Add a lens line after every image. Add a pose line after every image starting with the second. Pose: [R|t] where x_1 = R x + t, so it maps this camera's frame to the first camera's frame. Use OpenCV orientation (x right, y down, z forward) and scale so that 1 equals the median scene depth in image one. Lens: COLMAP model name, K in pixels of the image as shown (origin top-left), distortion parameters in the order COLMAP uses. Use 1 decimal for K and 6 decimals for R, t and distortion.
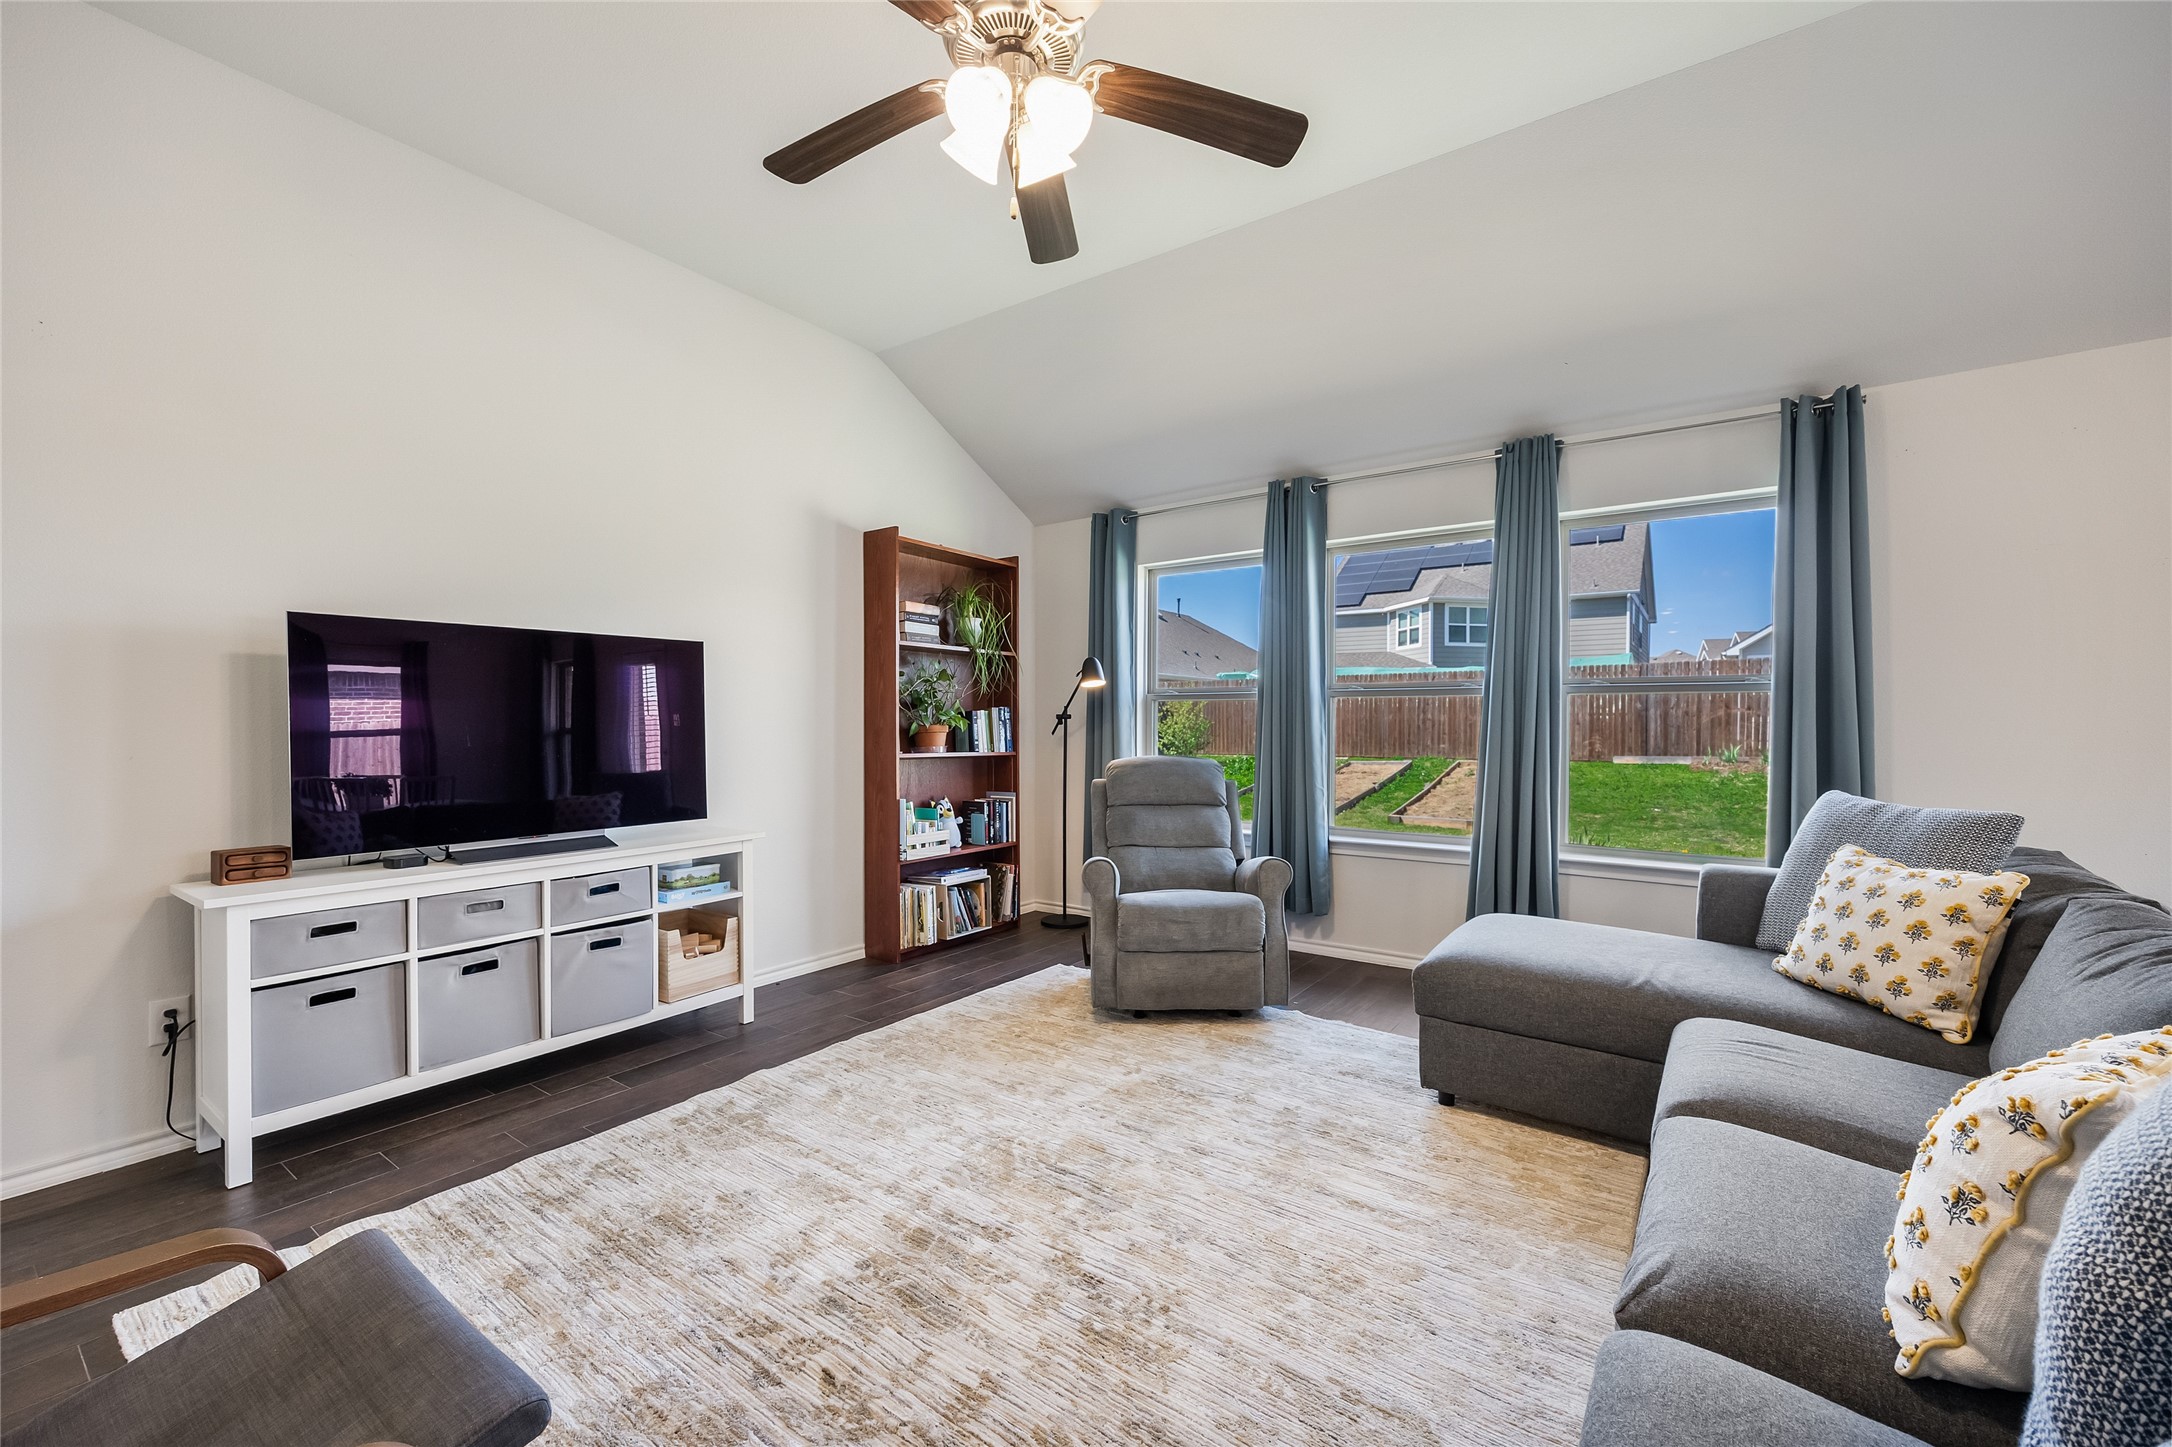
lens RADIAL K [[871.2, 0, 1016.1], [0, 871.2, 741.4], [0, 0, 1]] dist [0.006695, -0.000534]
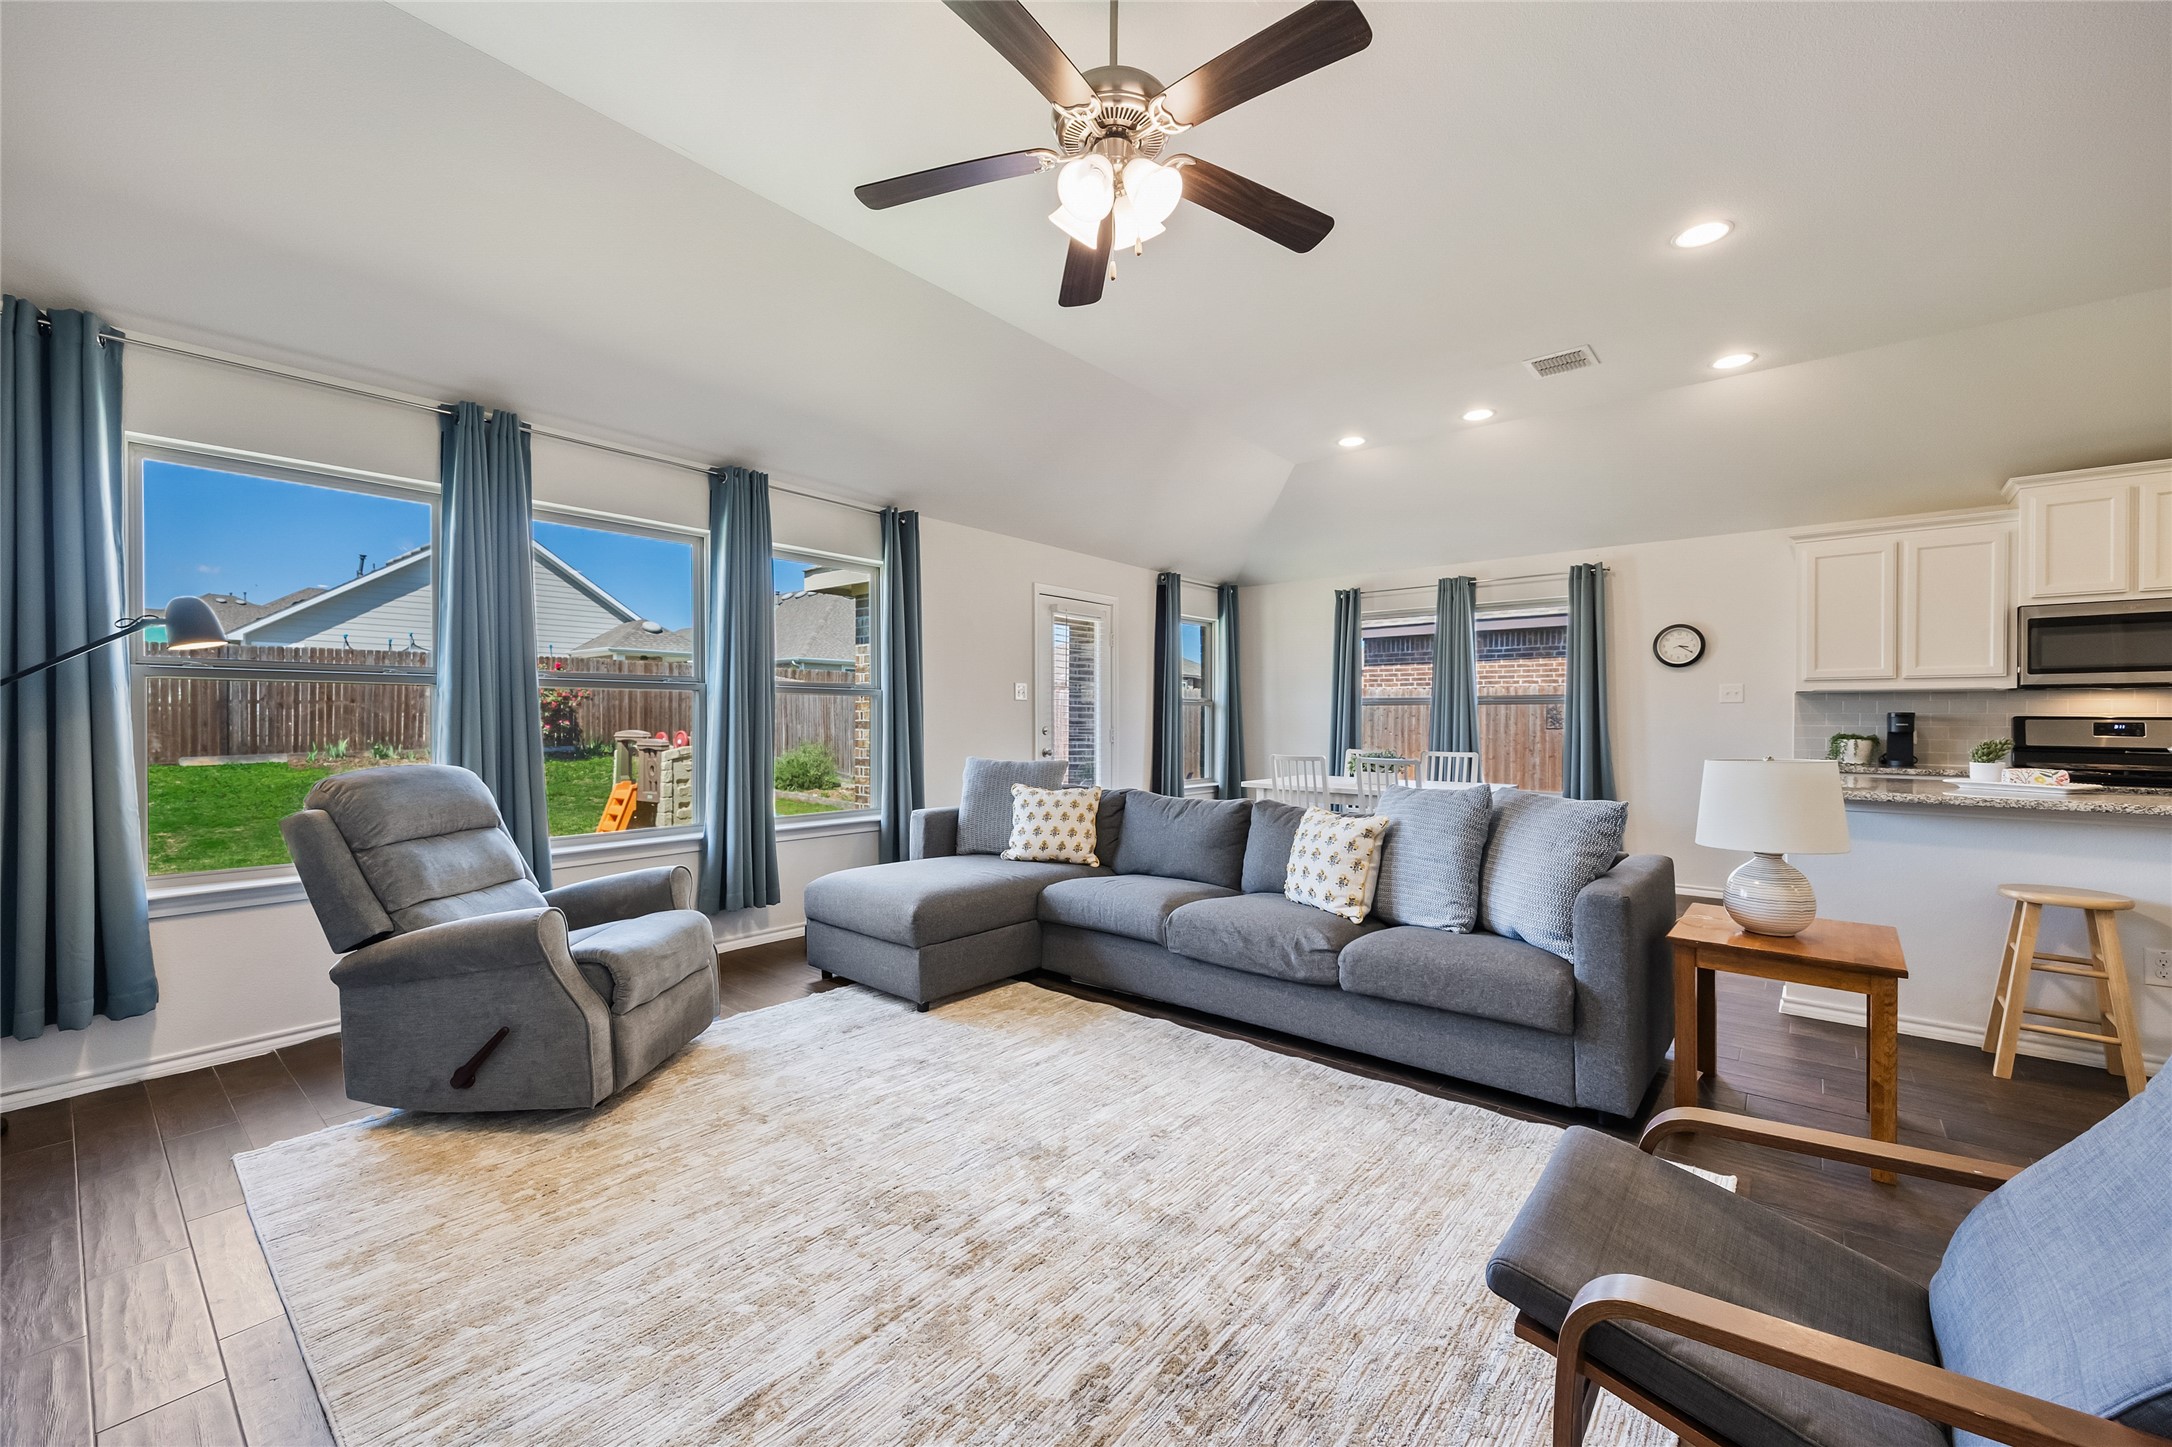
lens RADIAL K [[871.2, 0, 1155.6], [0, 871.2, 732.1], [0, 0, 1]] dist [0.006695, -0.000534]
pose [[0.018848, -0.017266, 0.999673, -0.637690], [0.020209, 0.999653, 0.016885, -0.010564], [-0.999618, 0.019884, 0.019191, 0.509440]]
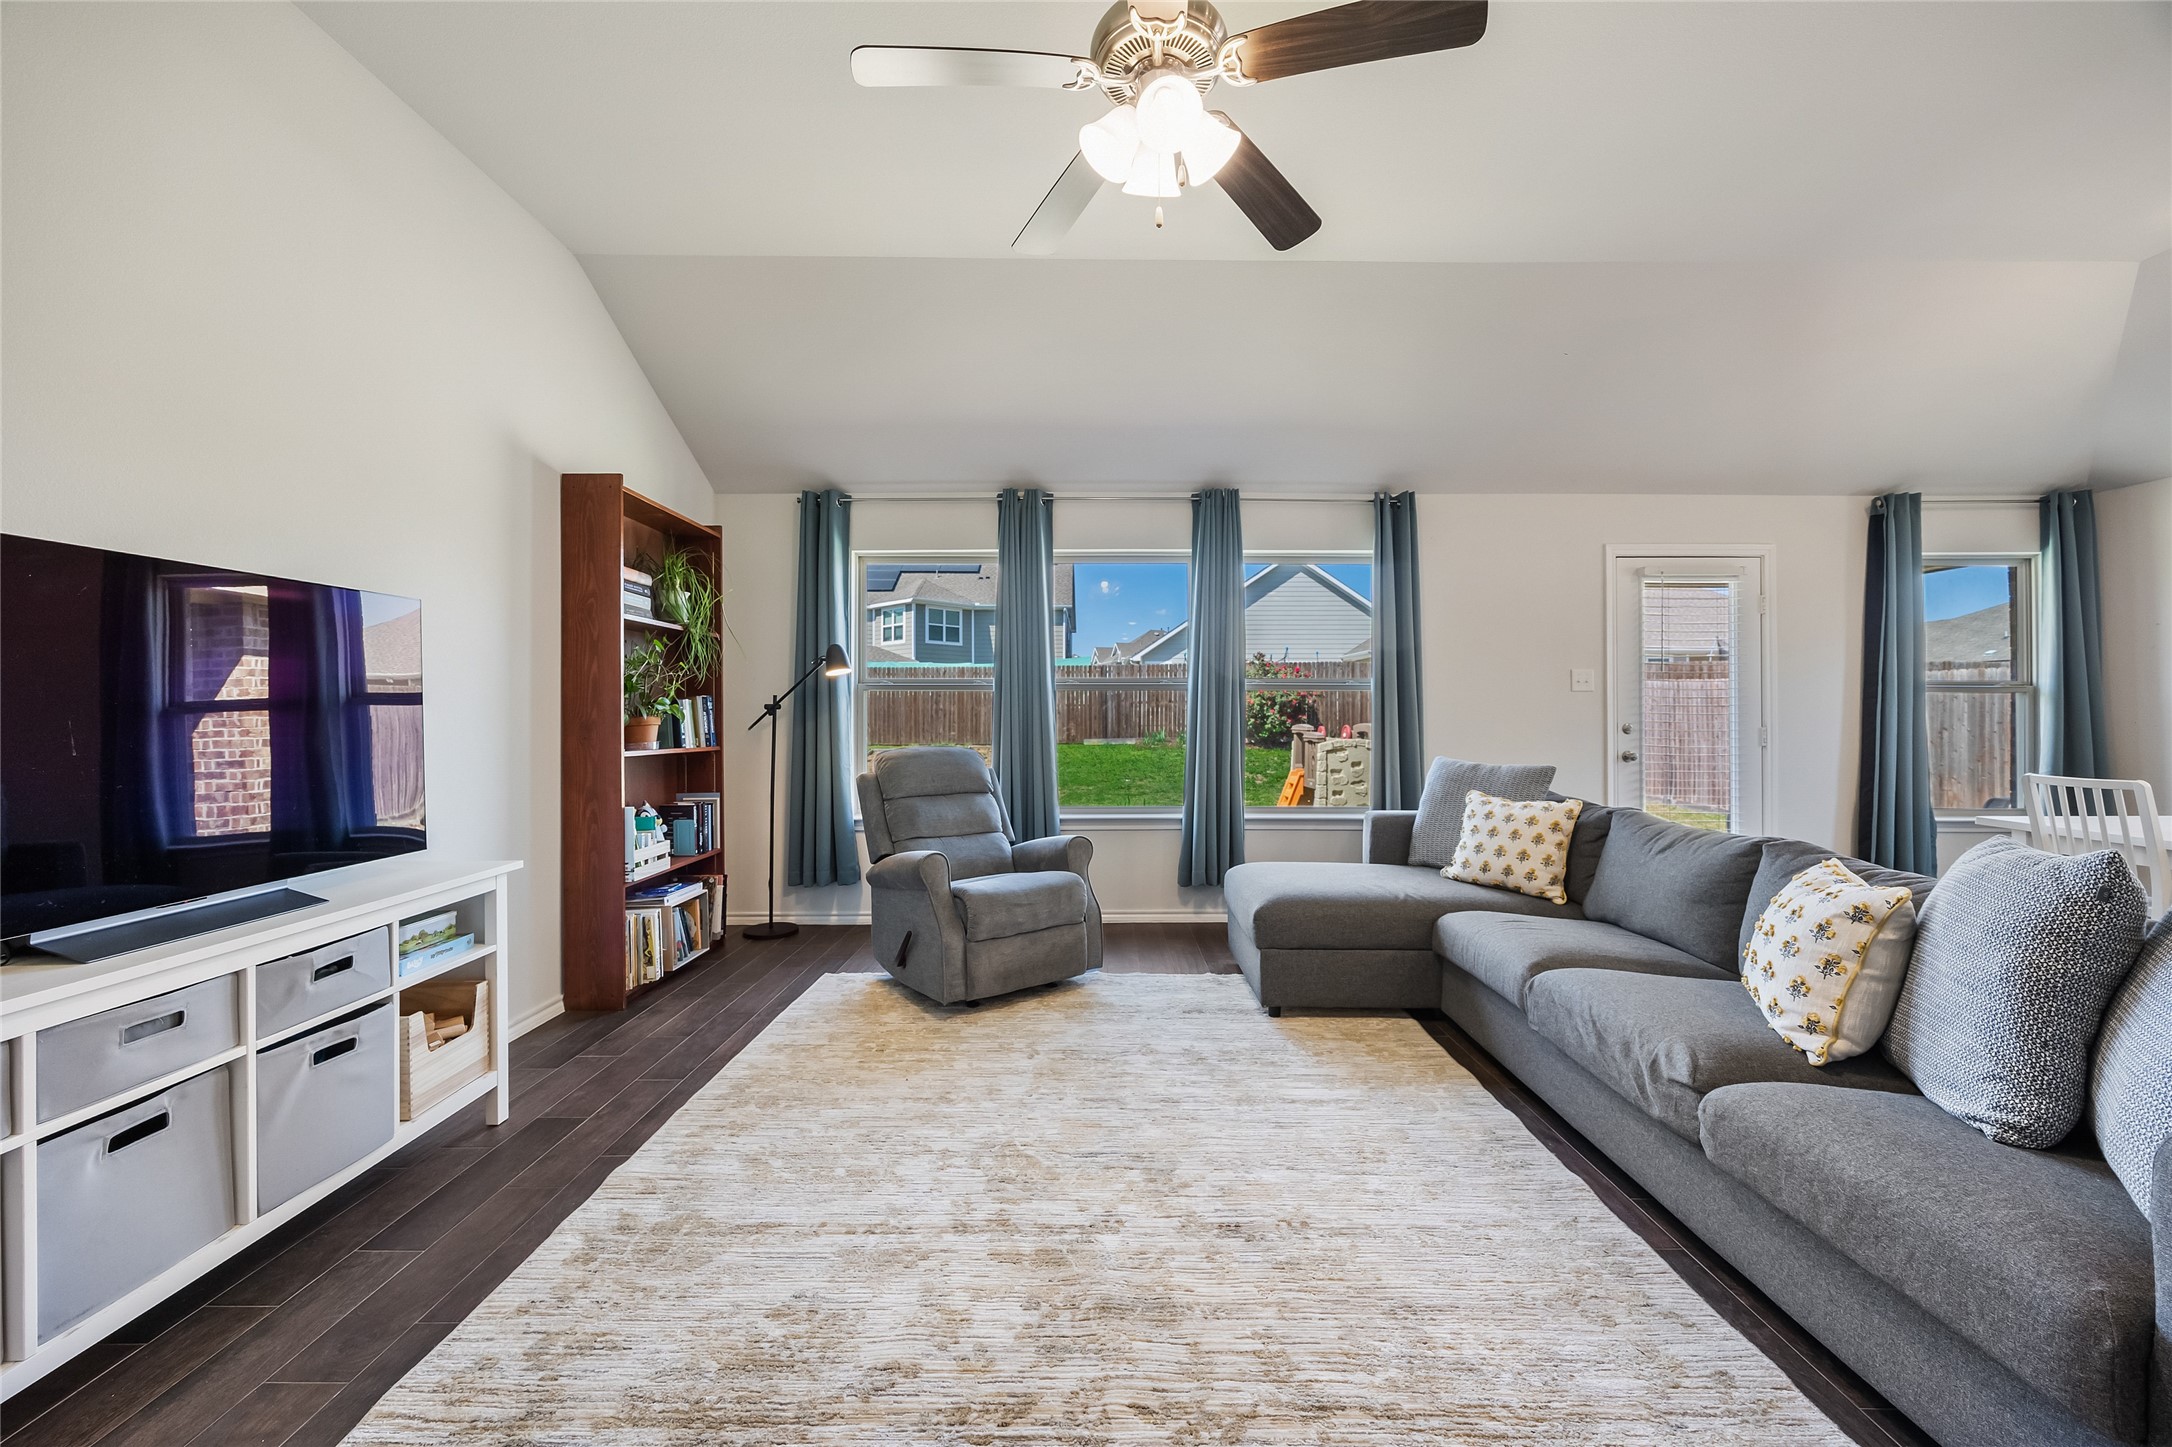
lens RADIAL K [[871.2, 0, 1078.9], [0, 871.2, 711.9], [0, 0, 1]] dist [0.006695, -0.000534]
pose [[0.805168, -0.002037, 0.593043, -0.384064], [0.015405, 0.999729, -0.017481, -0.002782], [-0.592846, 0.023210, 0.804981, 0.123237]]
